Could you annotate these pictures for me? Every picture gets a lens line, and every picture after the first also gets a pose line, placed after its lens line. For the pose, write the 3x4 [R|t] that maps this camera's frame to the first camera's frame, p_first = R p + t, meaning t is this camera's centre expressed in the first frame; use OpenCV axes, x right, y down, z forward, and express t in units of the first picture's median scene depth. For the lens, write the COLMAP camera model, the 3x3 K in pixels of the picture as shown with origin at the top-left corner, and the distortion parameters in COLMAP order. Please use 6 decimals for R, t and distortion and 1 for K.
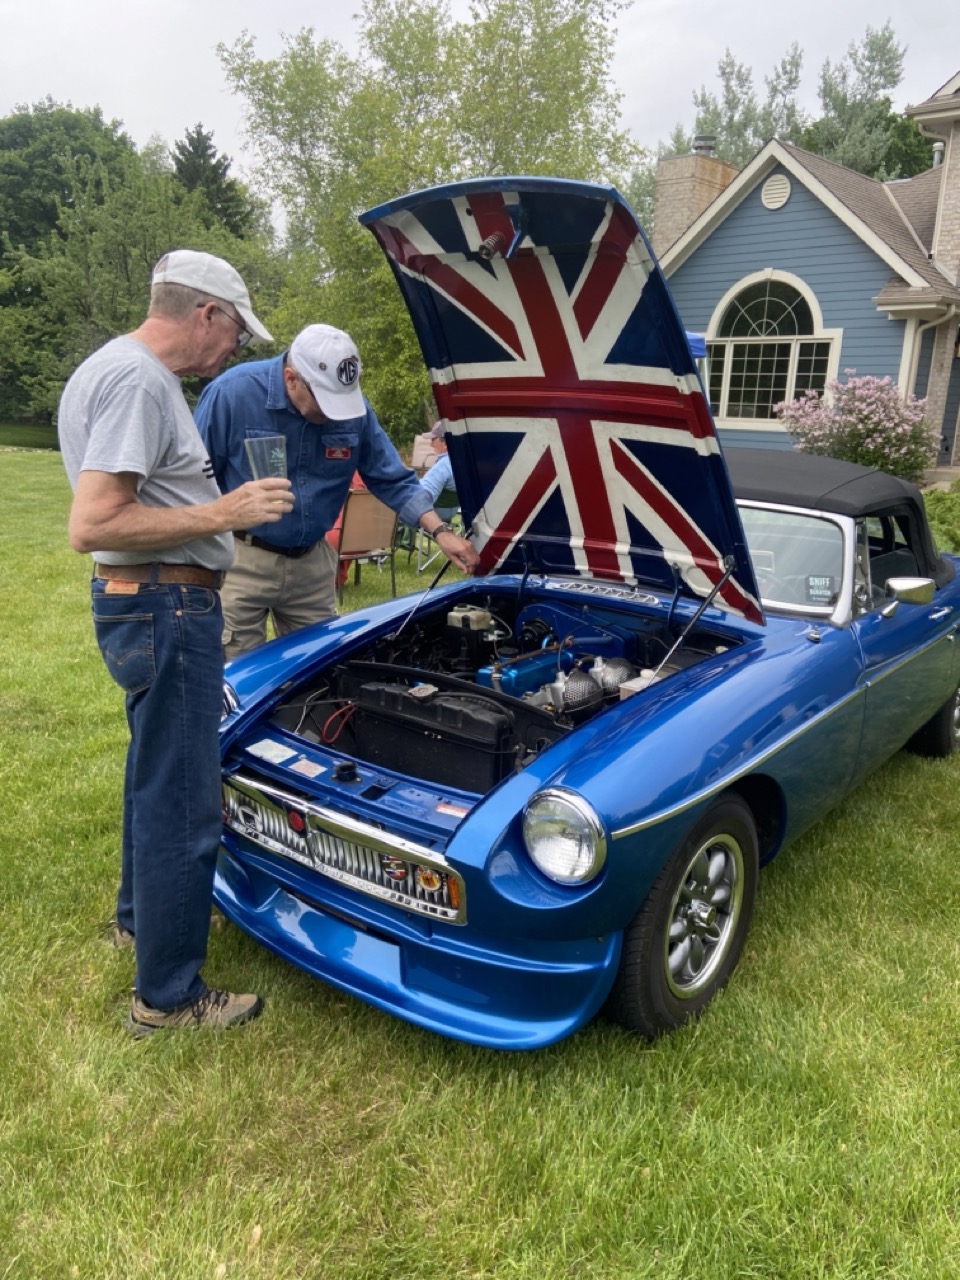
lens RADIAL K [[956.7, 0, 507.8], [0, 956.7, 645.1], [0, 0, 1]] dist [0.130002, -0.165268]
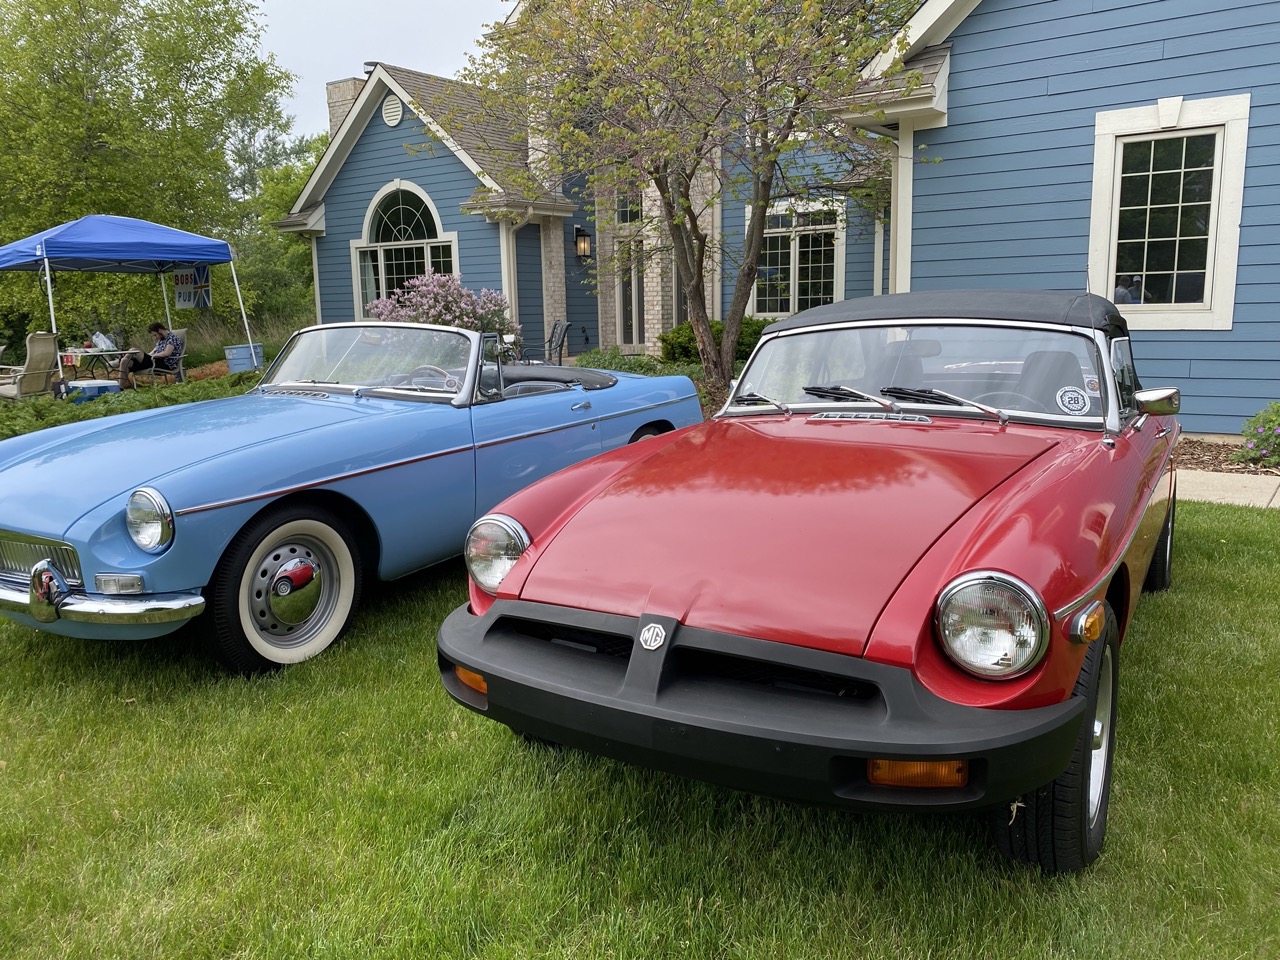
lens RADIAL K [[973.7, 0, 640.1], [0, 973.7, 466.7], [0, 0, 1]] dist [0.142686, -0.201340]
pose [[0.990280, -0.073566, 0.118038, 0.364495], [0.083858, 0.992869, -0.084730, 0.040182], [-0.110963, 0.093805, 0.989388, -0.071750]]
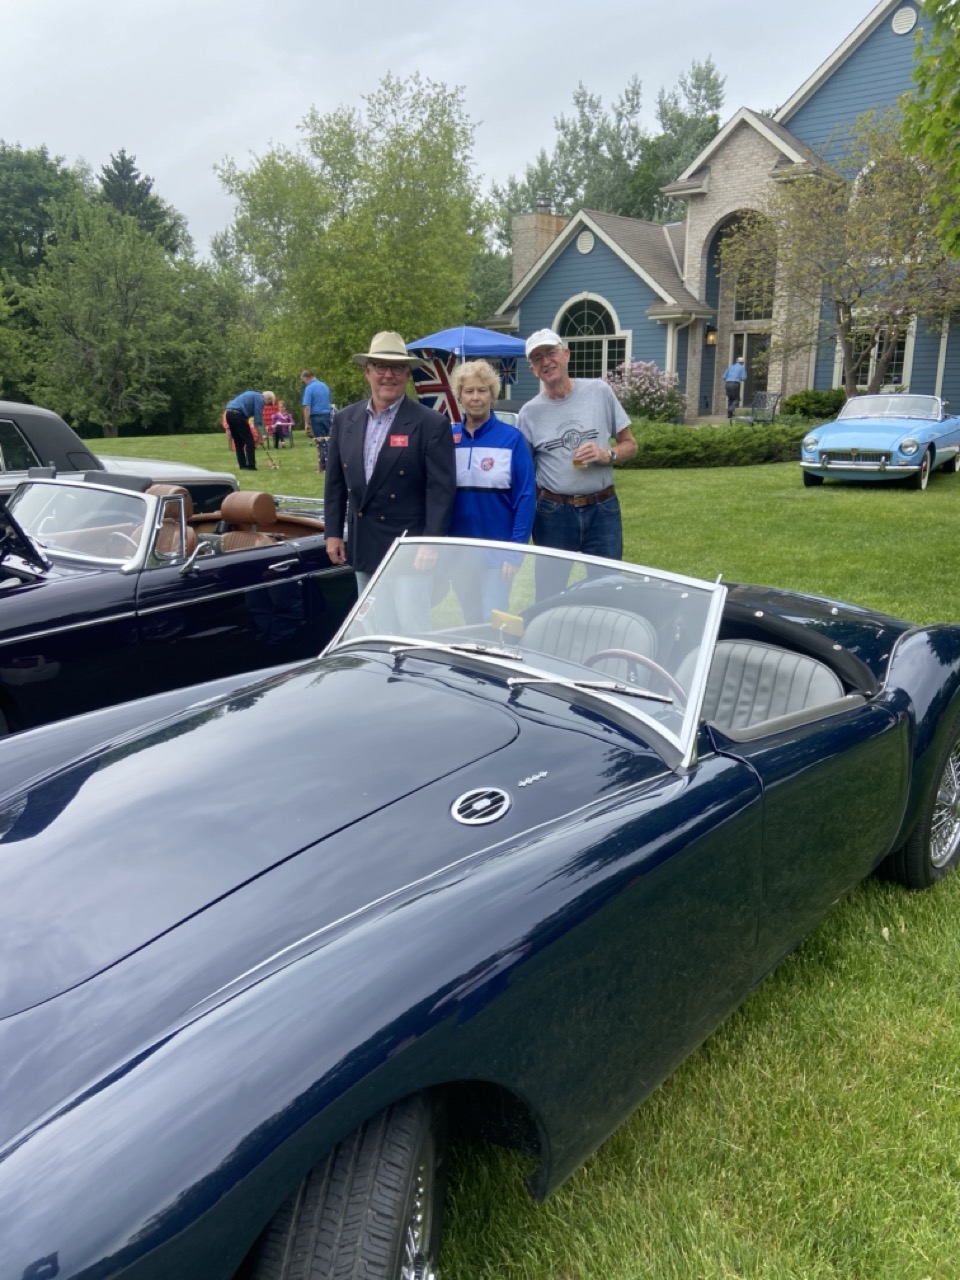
lens RADIAL K [[973.7, 0, 480.0], [0, 973.7, 640.0], [0, 0, 1]] dist [0.142686, -0.201340]
pose [[0.996569, -0.062560, 0.054198, -0.015817], [0.062060, 0.998013, 0.010860, 0.128797], [-0.054770, -0.007460, 0.998471, -0.527673]]
